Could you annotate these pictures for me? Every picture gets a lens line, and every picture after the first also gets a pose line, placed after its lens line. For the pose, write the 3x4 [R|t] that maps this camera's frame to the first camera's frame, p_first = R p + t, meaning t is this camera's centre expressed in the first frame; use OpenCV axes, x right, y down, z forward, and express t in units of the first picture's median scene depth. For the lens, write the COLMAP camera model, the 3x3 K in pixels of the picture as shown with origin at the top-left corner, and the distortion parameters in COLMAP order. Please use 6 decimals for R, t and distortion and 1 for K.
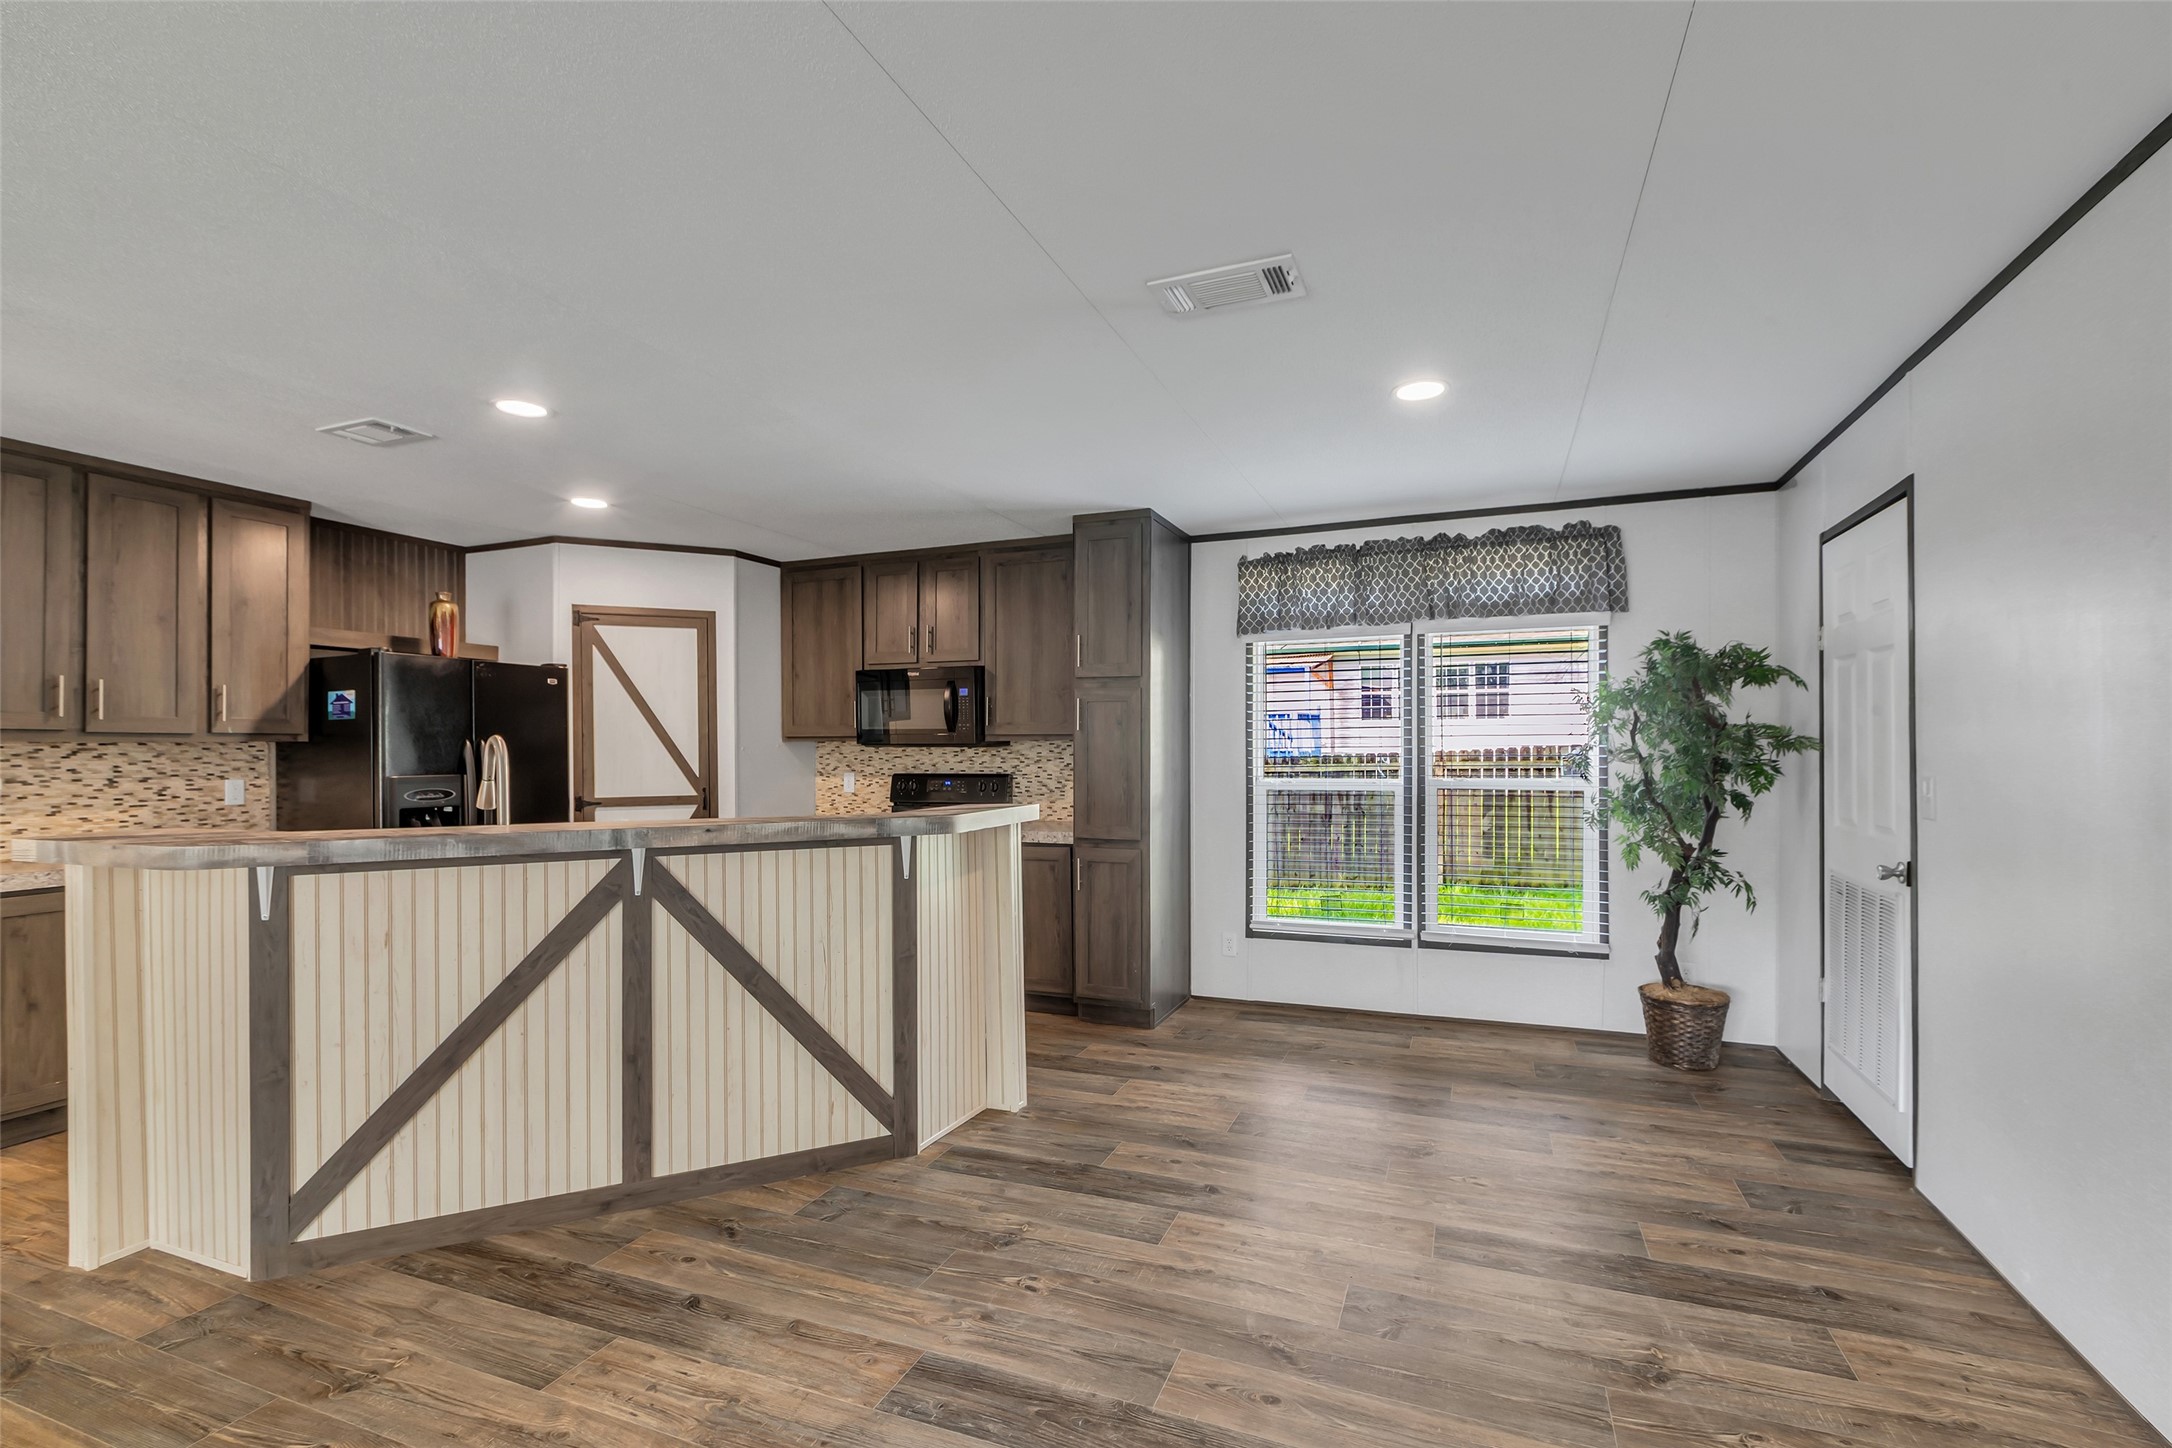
lens RADIAL K [[965.3, 0, 1105.2], [0, 965.3, 747.5], [0, 0, 1]] dist [0.000036, 0.000280]
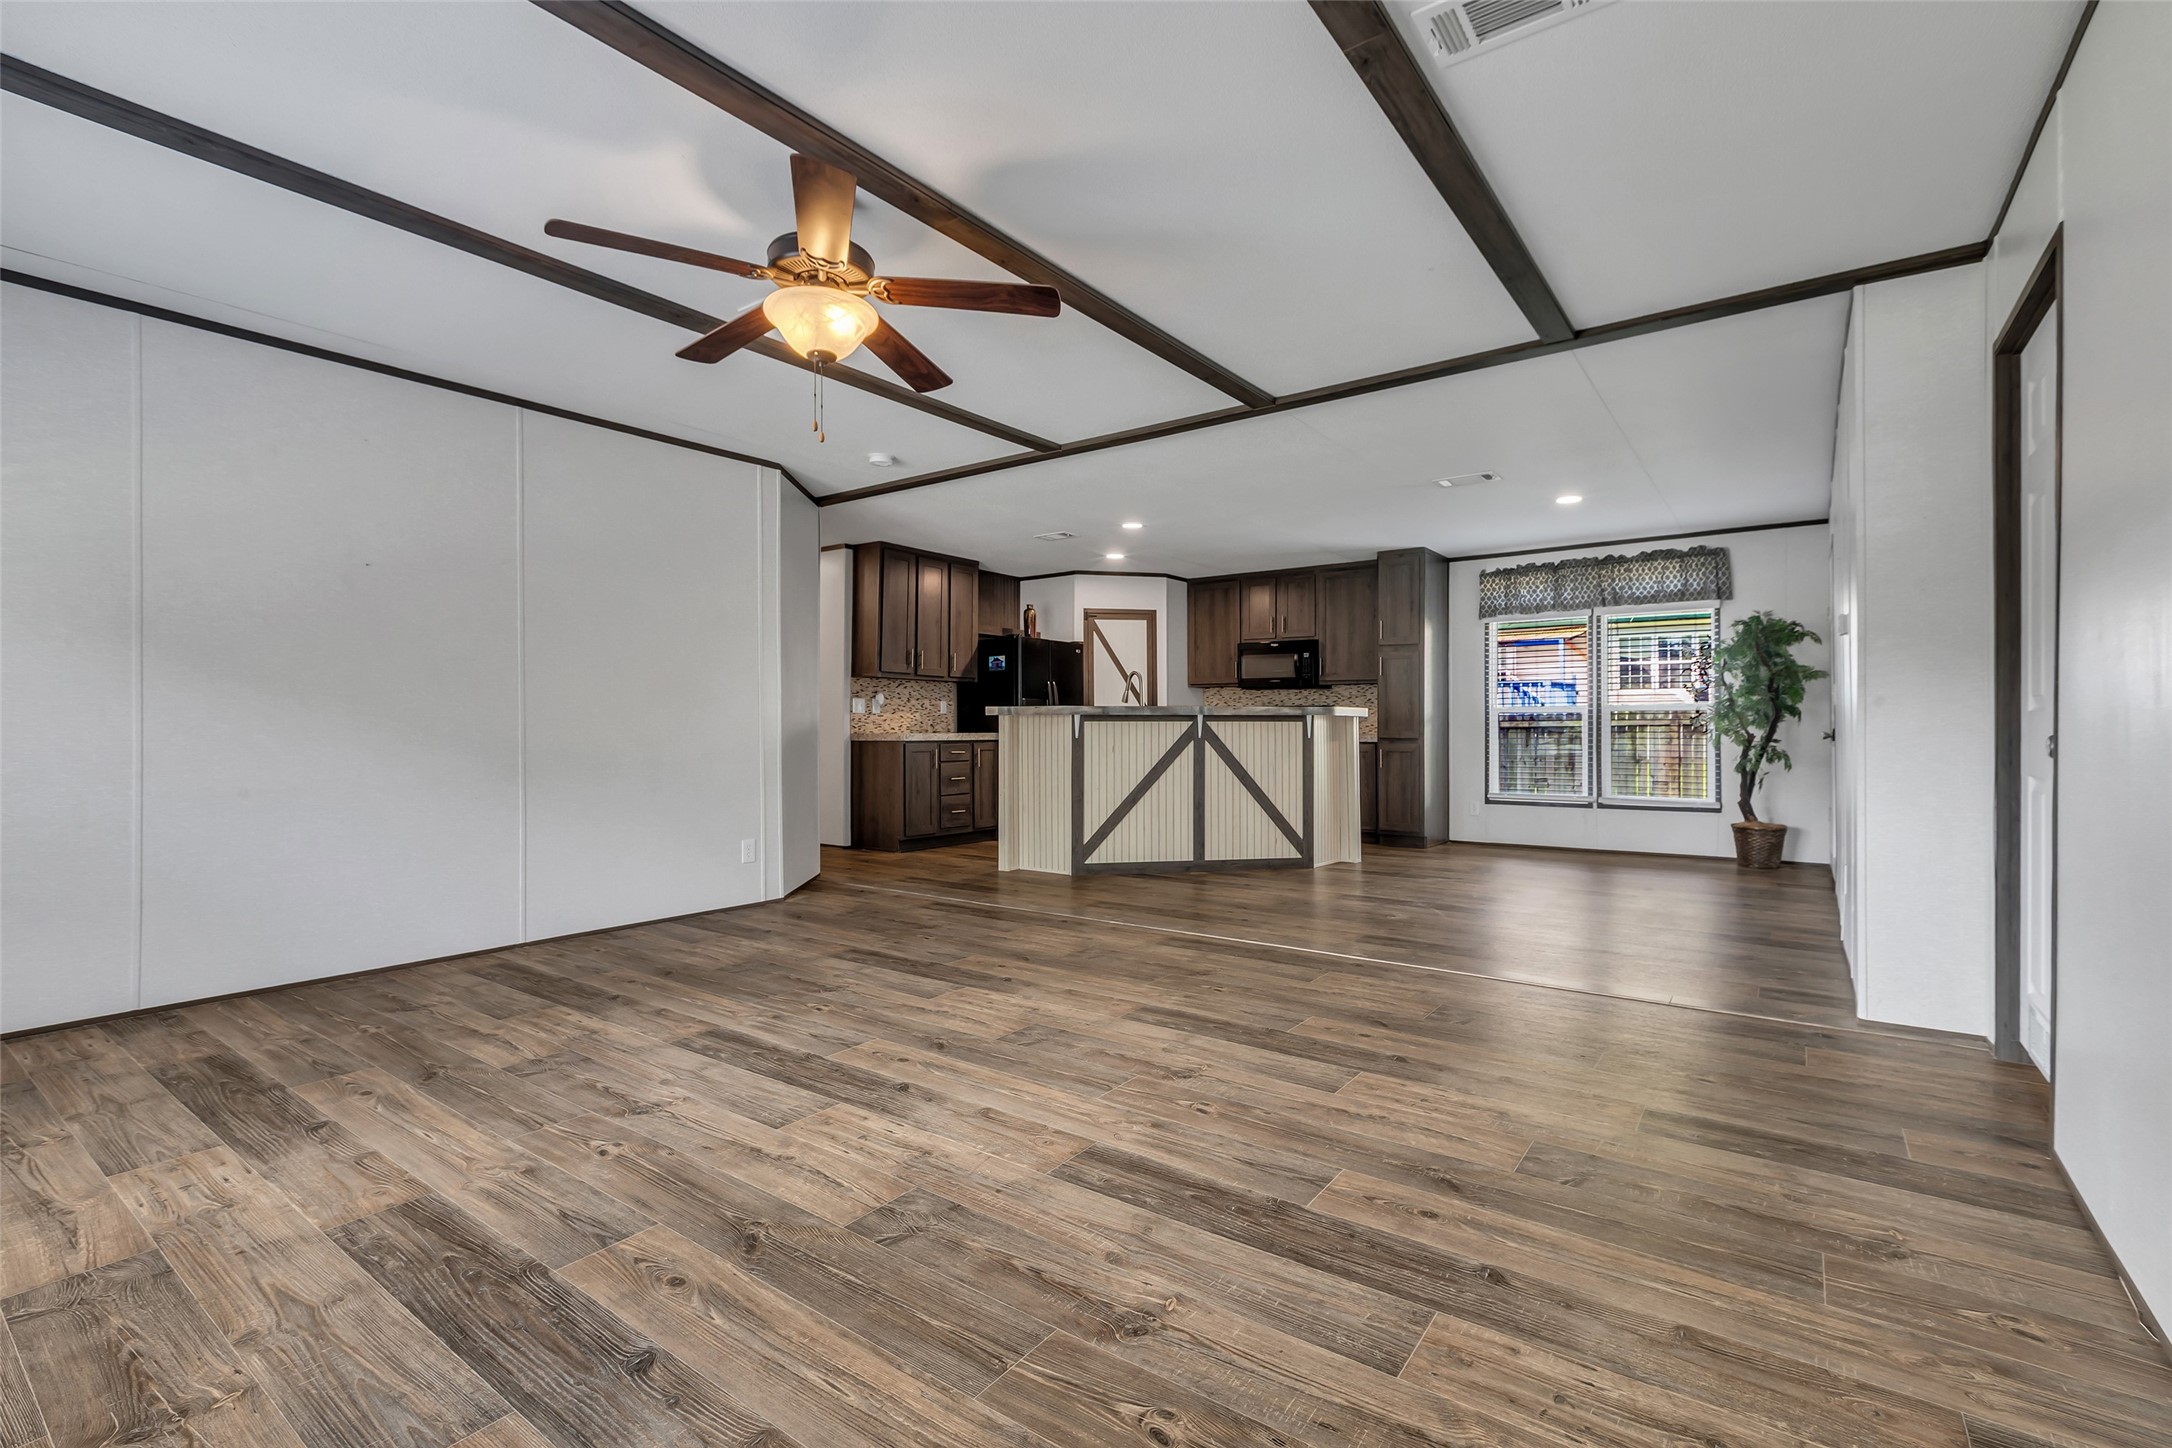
lens RADIAL K [[970.3, 0, 1104.6], [0, 970.3, 717.2], [0, 0, 1]] dist [0.001746, 0.000382]
pose [[0.969407, 0.004211, -0.245424, -0.089243], [-0.006840, 0.999928, -0.009861, 0.086655], [0.245365, 0.011238, 0.969366, -0.898063]]
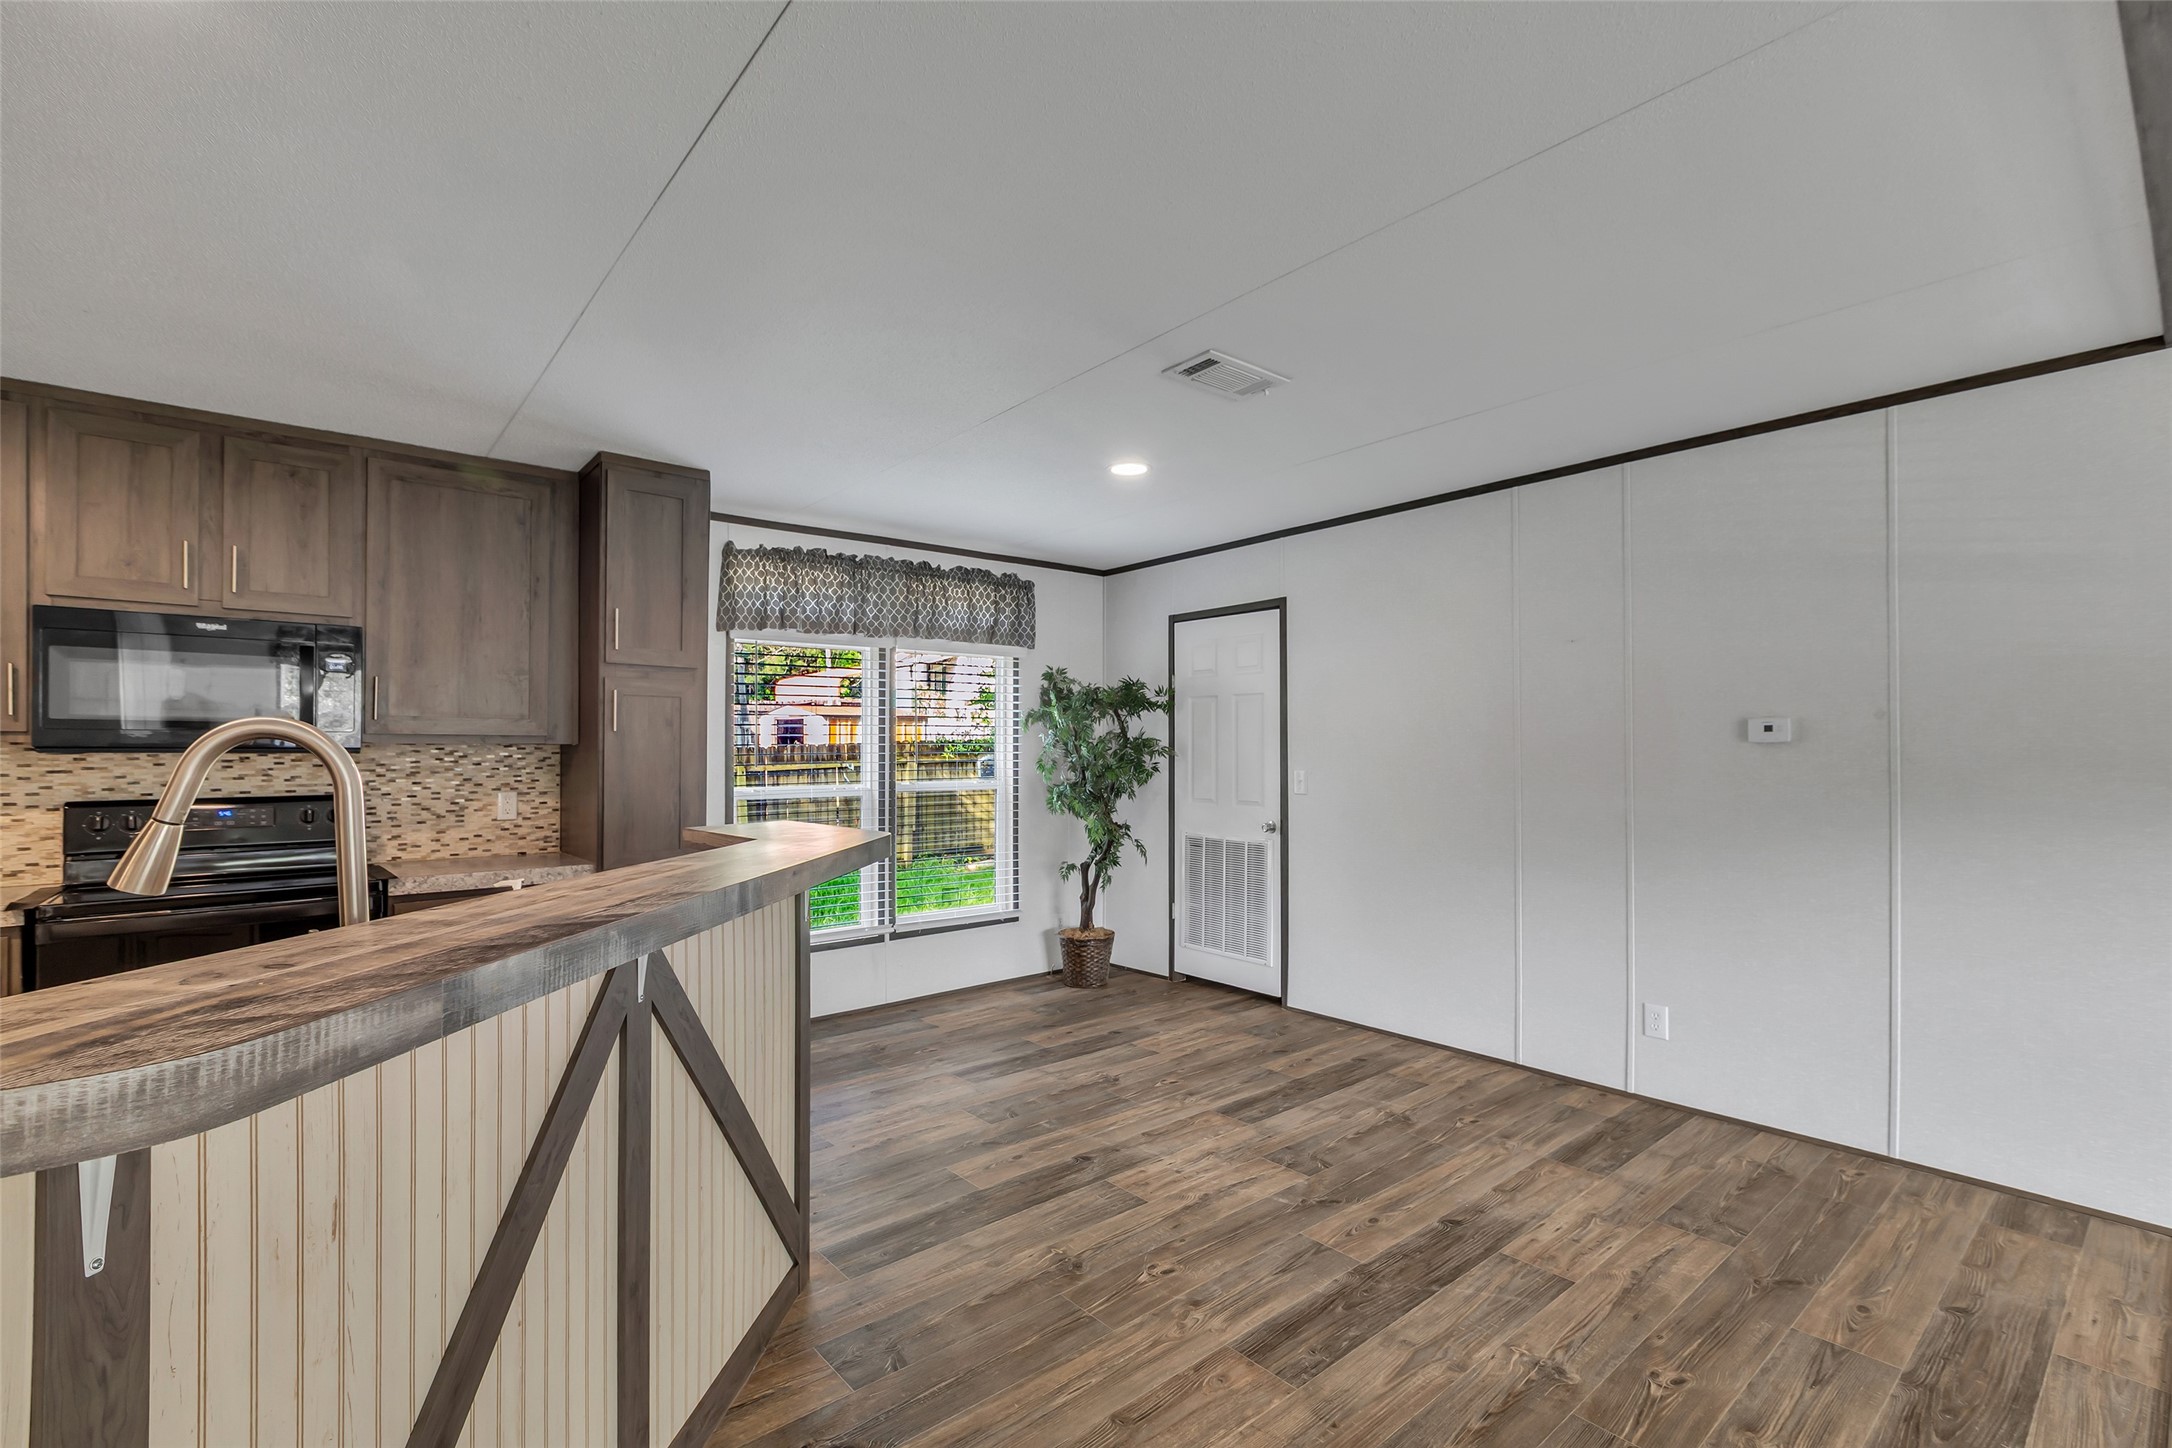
lens RADIAL K [[965.3, 0, 1105.2], [0, 965.3, 747.5], [0, 0, 1]] dist [0.000036, 0.000280]
pose [[0.467857, 0.007551, 0.883772, -0.584679], [0.001351, 0.999956, -0.009258, 0.003390], [-0.883803, 0.005525, 0.467826, 0.323795]]
